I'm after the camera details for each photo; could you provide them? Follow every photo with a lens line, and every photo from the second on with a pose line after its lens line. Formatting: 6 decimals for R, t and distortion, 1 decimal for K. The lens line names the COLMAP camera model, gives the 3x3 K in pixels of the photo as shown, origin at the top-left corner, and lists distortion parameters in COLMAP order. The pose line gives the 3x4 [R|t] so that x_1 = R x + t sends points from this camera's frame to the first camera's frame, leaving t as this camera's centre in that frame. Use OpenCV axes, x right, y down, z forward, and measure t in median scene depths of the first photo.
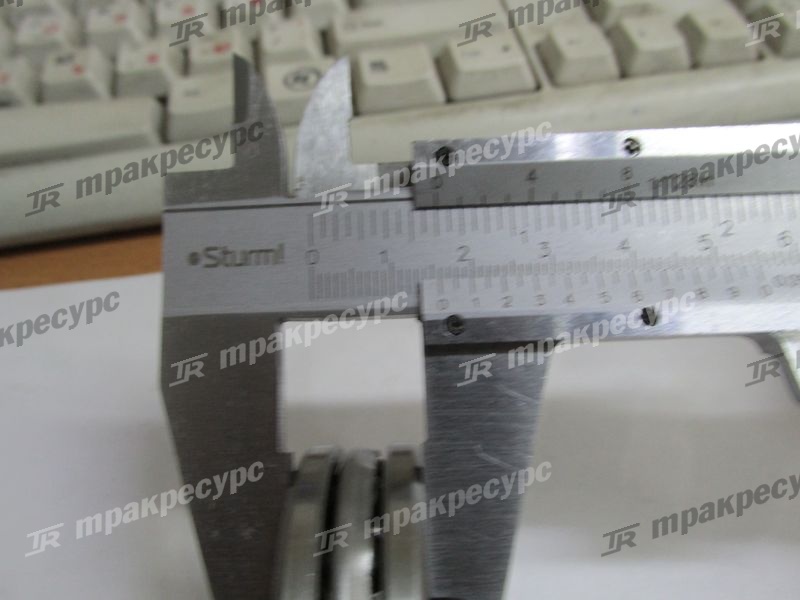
lens RADIAL K [[665.4, 0, 400.0], [0, 665.4, 300.0], [0, 0, 1]] dist [-0.003673, 0.007270]
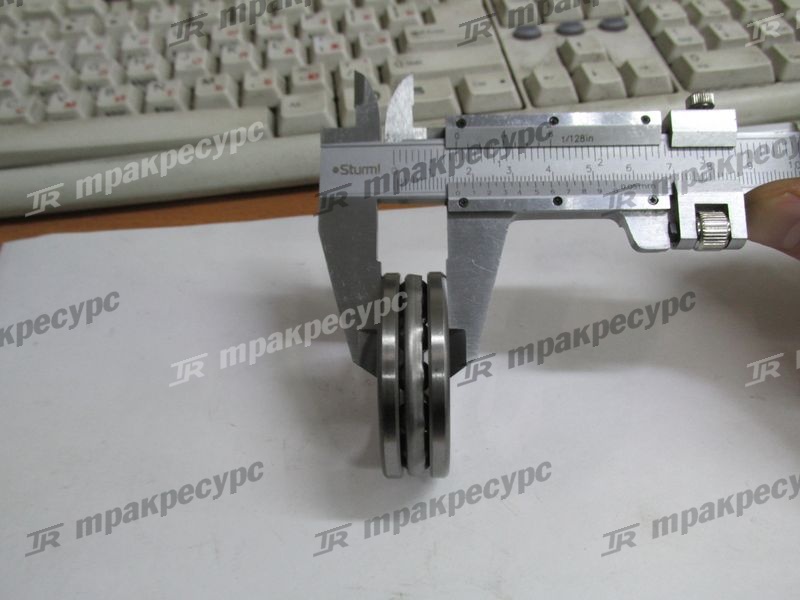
lens RADIAL K [[665.4, 0, 400.0], [0, 665.4, 300.0], [0, 0, 1]] dist [-0.003673, 0.007270]
pose [[0.999370, 0.030231, -0.018579, -0.030620], [-0.031303, 0.997682, -0.060426, 0.215973], [0.016709, 0.060970, 0.998000, -0.478677]]
